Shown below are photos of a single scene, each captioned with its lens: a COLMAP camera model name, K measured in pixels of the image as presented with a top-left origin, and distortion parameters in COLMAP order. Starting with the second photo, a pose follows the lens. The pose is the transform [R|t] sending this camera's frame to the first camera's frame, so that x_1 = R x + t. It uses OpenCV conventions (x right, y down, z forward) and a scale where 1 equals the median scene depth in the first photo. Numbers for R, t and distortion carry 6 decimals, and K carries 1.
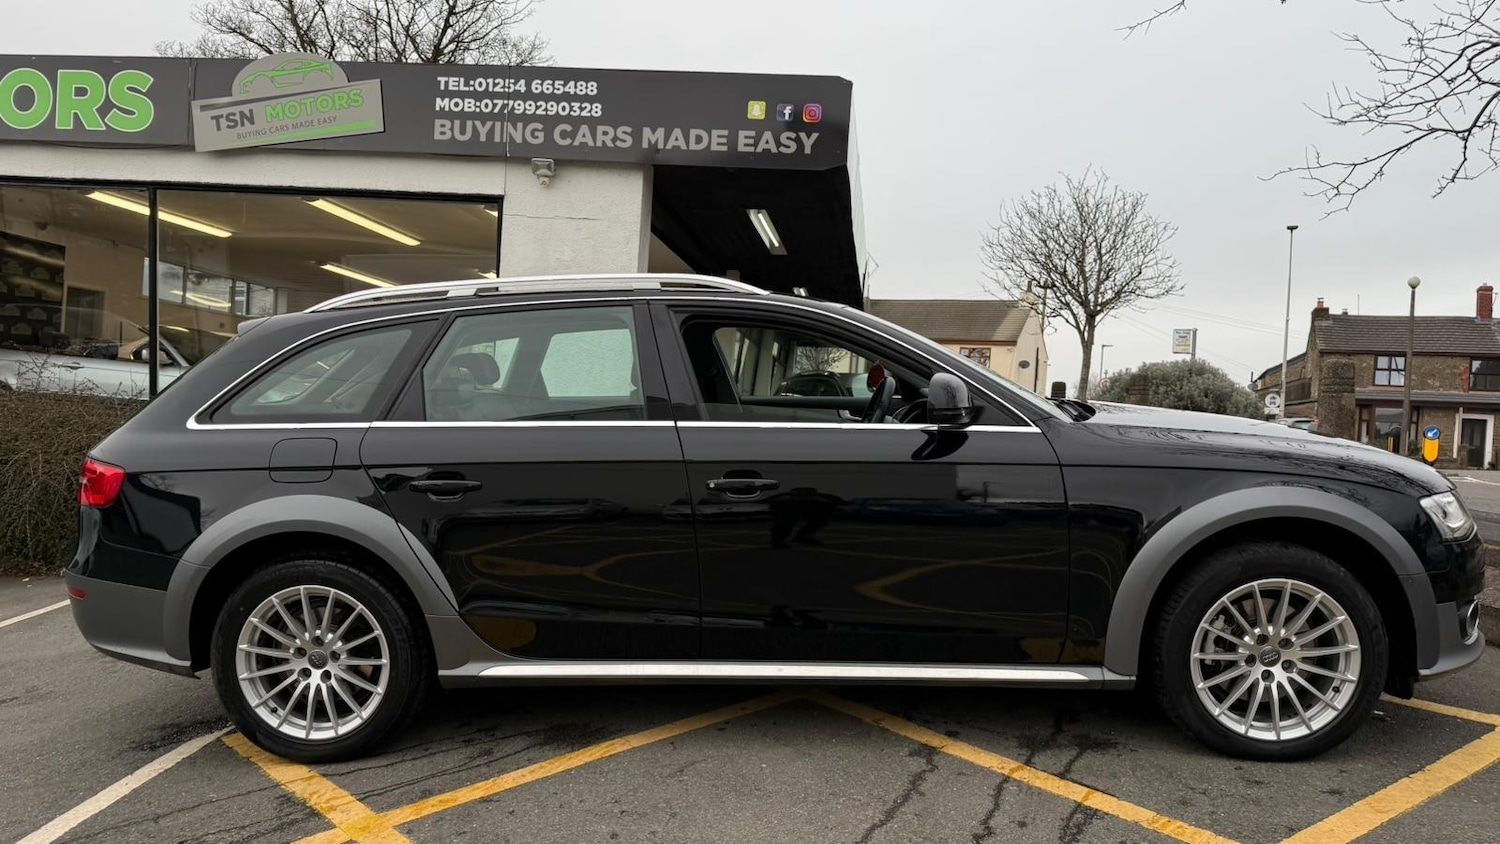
lens RADIAL K [[1057.2, 0, 753.4], [0, 1057.2, 425.3], [0, 0, 1]] dist [0.024848, -0.034426]
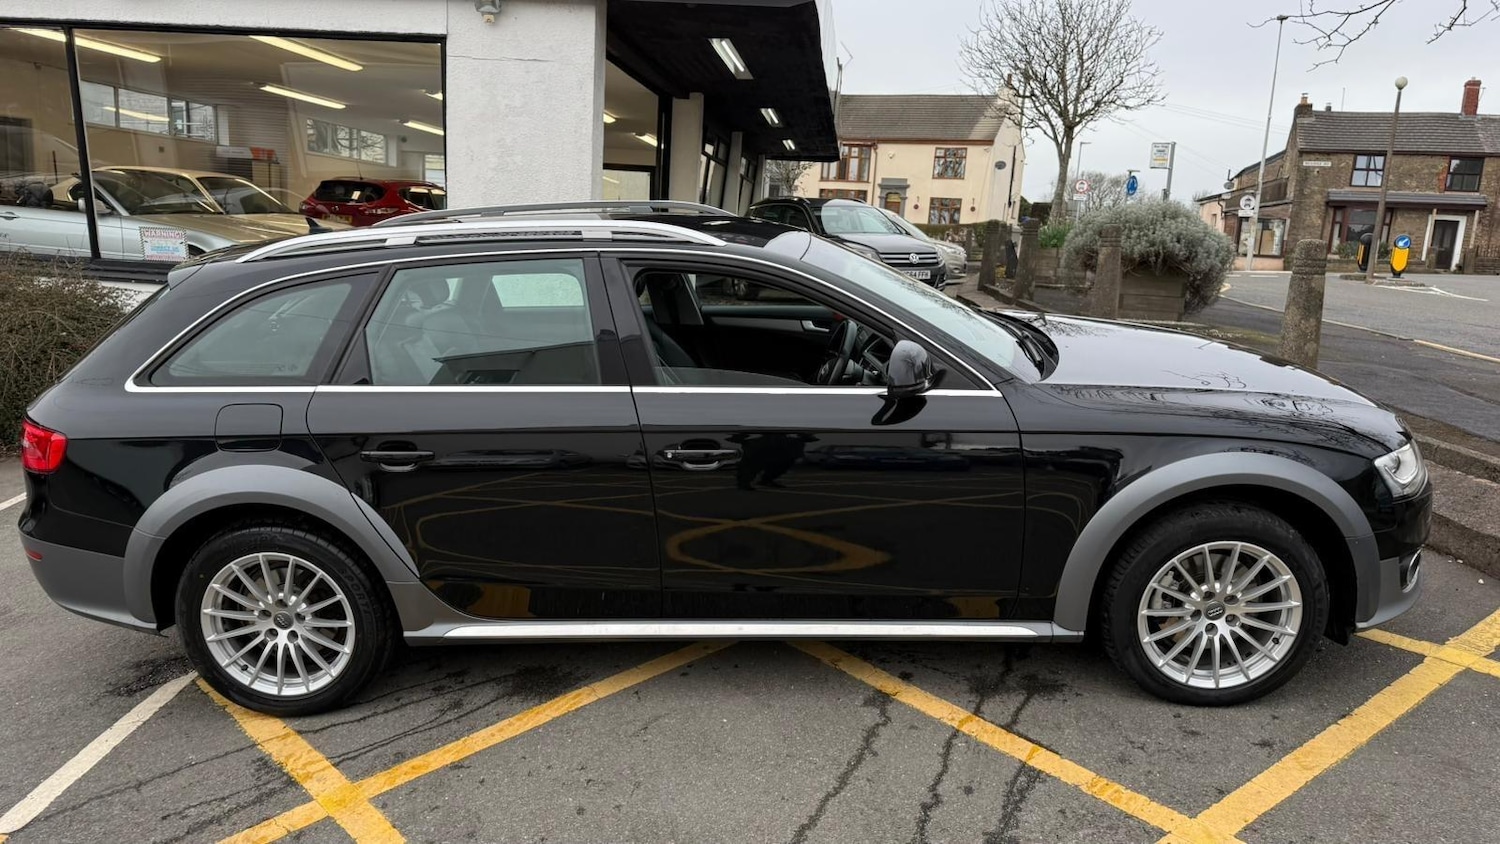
lens RADIAL K [[1057.2, 0, 748.4], [0, 1057.2, 423.3], [0, 0, 1]] dist [0.024848, -0.034426]
pose [[0.999698, -0.012225, 0.021301, 0.005053], [0.007998, 0.982089, 0.188246, -0.055756], [-0.023221, -0.188019, 0.981891, 0.011720]]
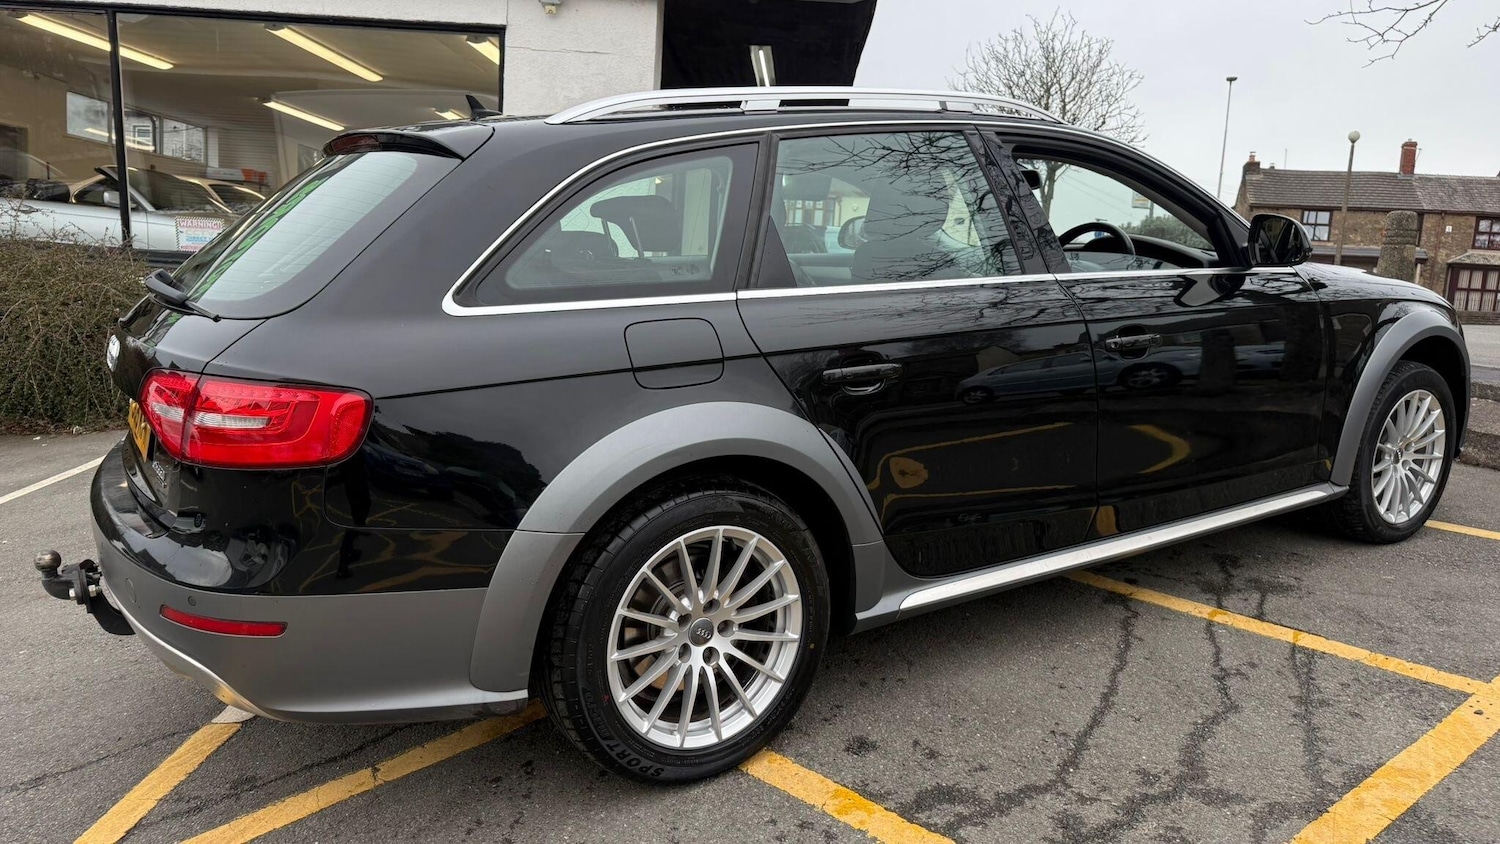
lens RADIAL K [[1057.2, 0, 750.0], [0, 1057.2, 423.6], [0, 0, 1]] dist [0.024848, -0.034426]
pose [[0.997345, -0.007141, 0.072476, -0.093284], [-0.002778, 0.990725, 0.135852, 0.001745], [-0.072774, -0.135693, 0.988075, 0.015389]]
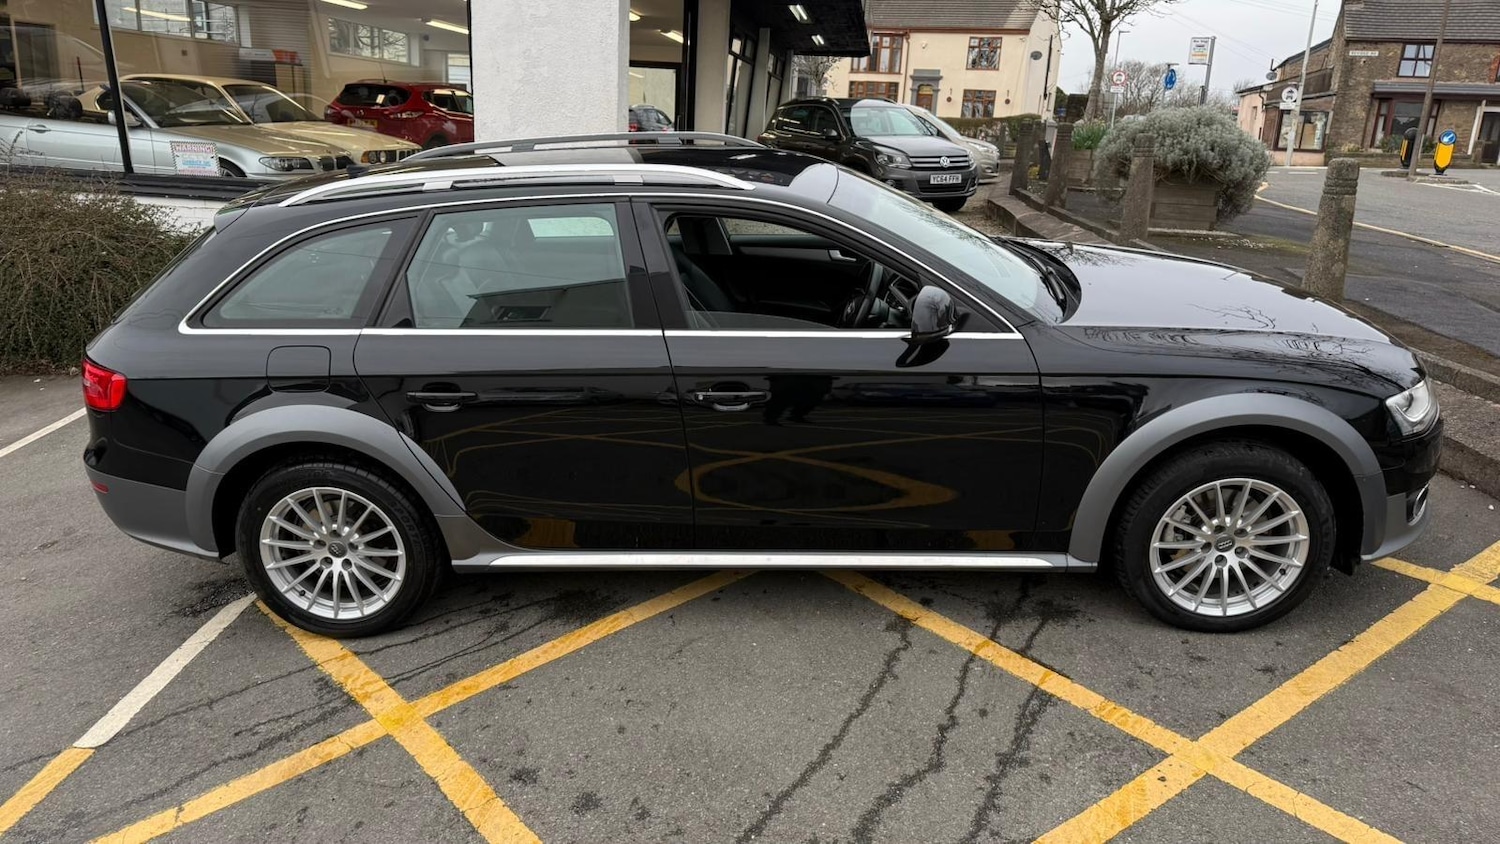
lens RADIAL K [[1057.2, 0, 756.4], [0, 1057.2, 411.5], [0, 0, 1]] dist [0.024848, -0.034426]
pose [[0.999895, -0.014426, 0.001320, 0.004818], [0.013526, 0.962326, 0.271561, -0.073318], [-0.005188, -0.271514, 0.962420, 0.002068]]
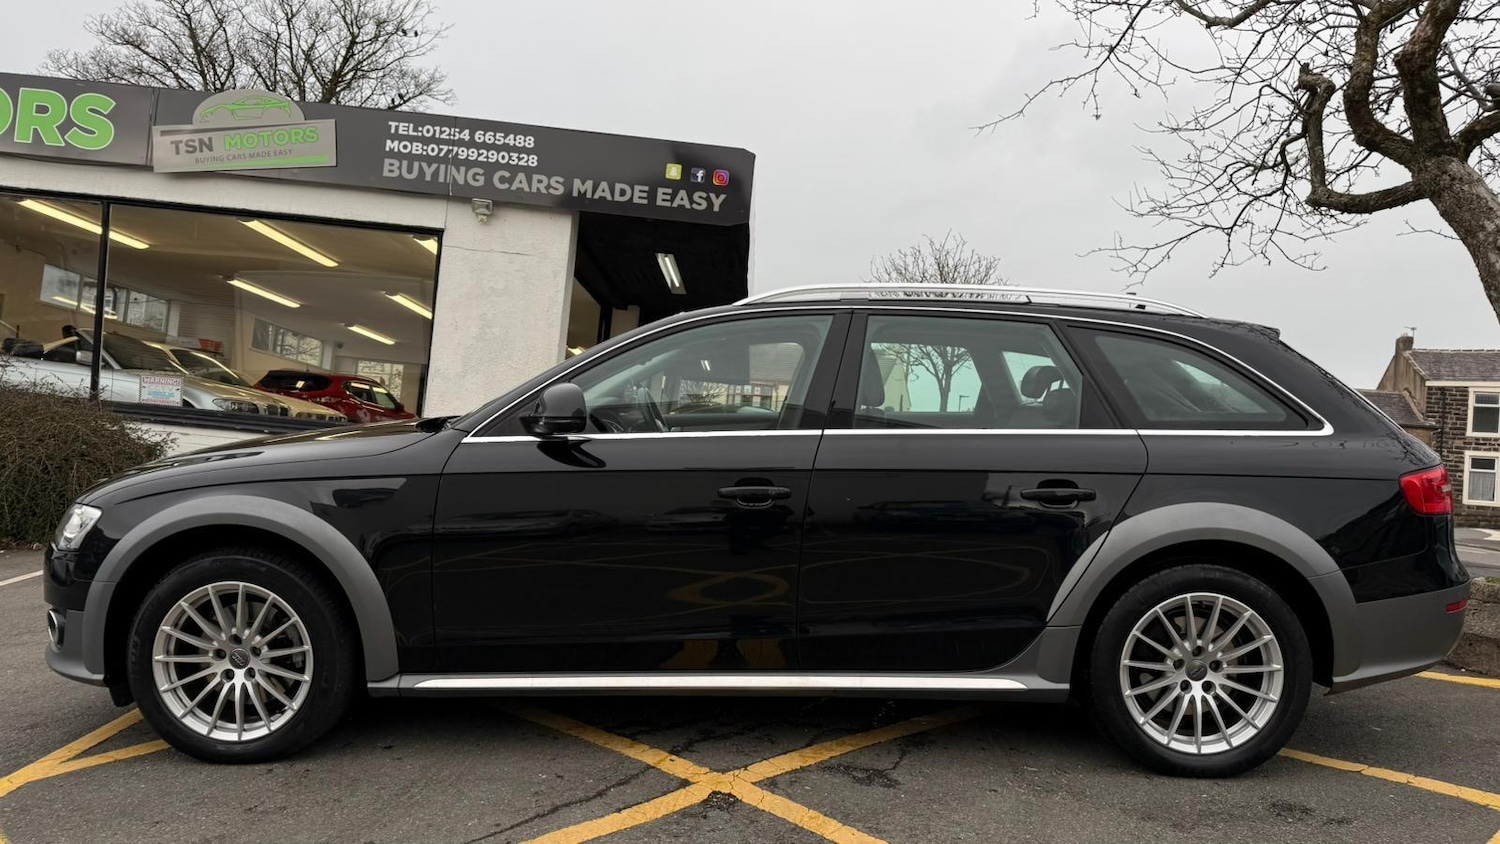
lens RADIAL K [[1057.2, 0, 760.0], [0, 1057.2, 422.9], [0, 0, 1]] dist [0.024848, -0.034426]
pose [[0.991015, 0.038361, 0.128132, -0.039906], [-0.033247, 0.998572, -0.041818, 0.024844], [-0.129553, 0.037182, 0.990875, -0.154016]]
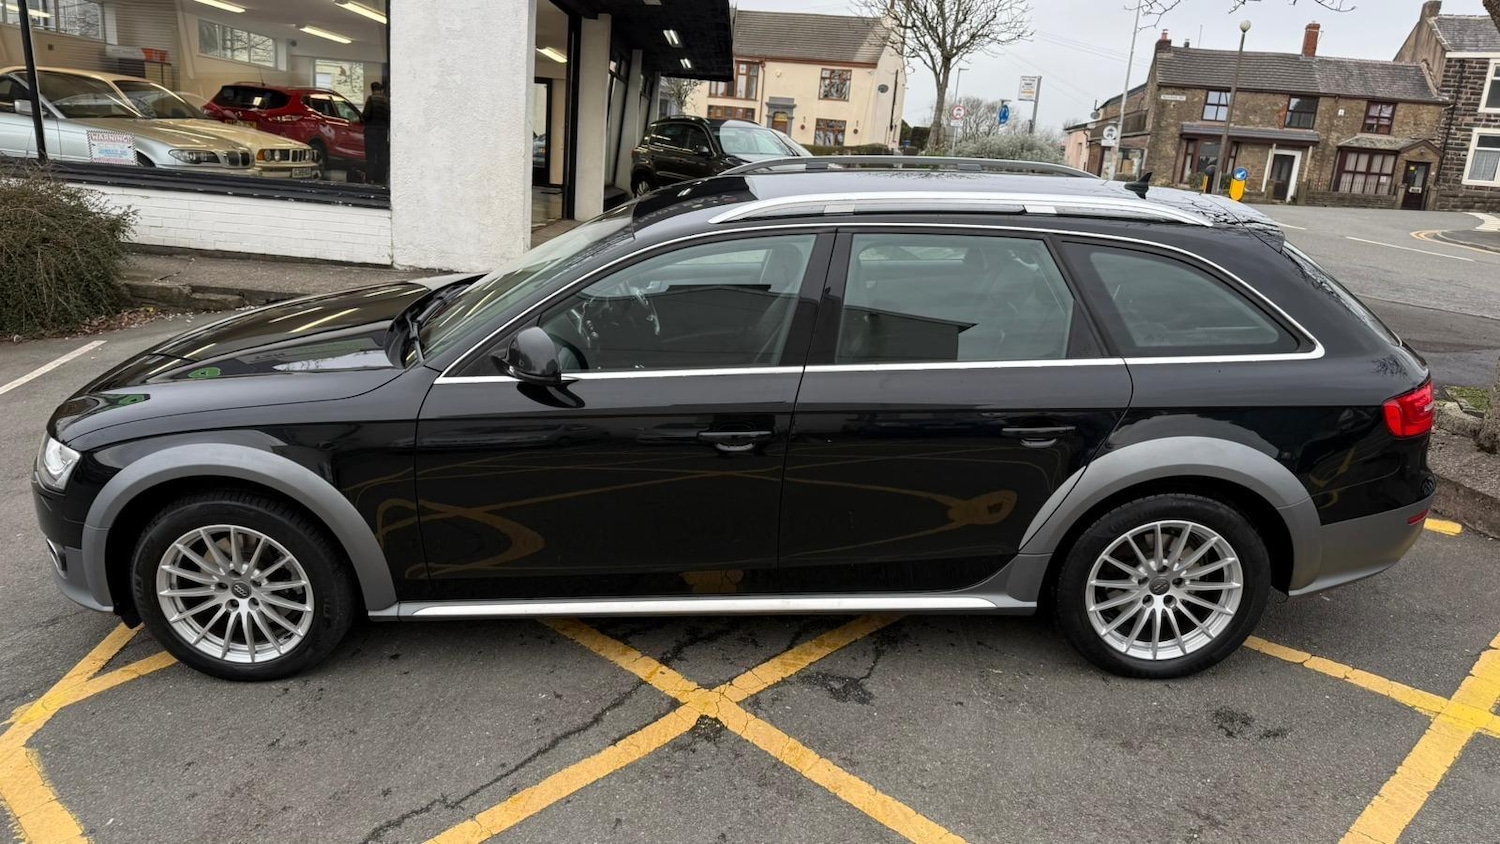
lens RADIAL K [[1057.2, 0, 757.8], [0, 1057.2, 417.9], [0, 0, 1]] dist [0.024848, -0.034426]
pose [[0.990017, -0.015452, 0.140102, -0.037063], [-0.021208, 0.966327, 0.256443, -0.062565], [-0.139346, -0.256854, 0.956352, -0.138623]]
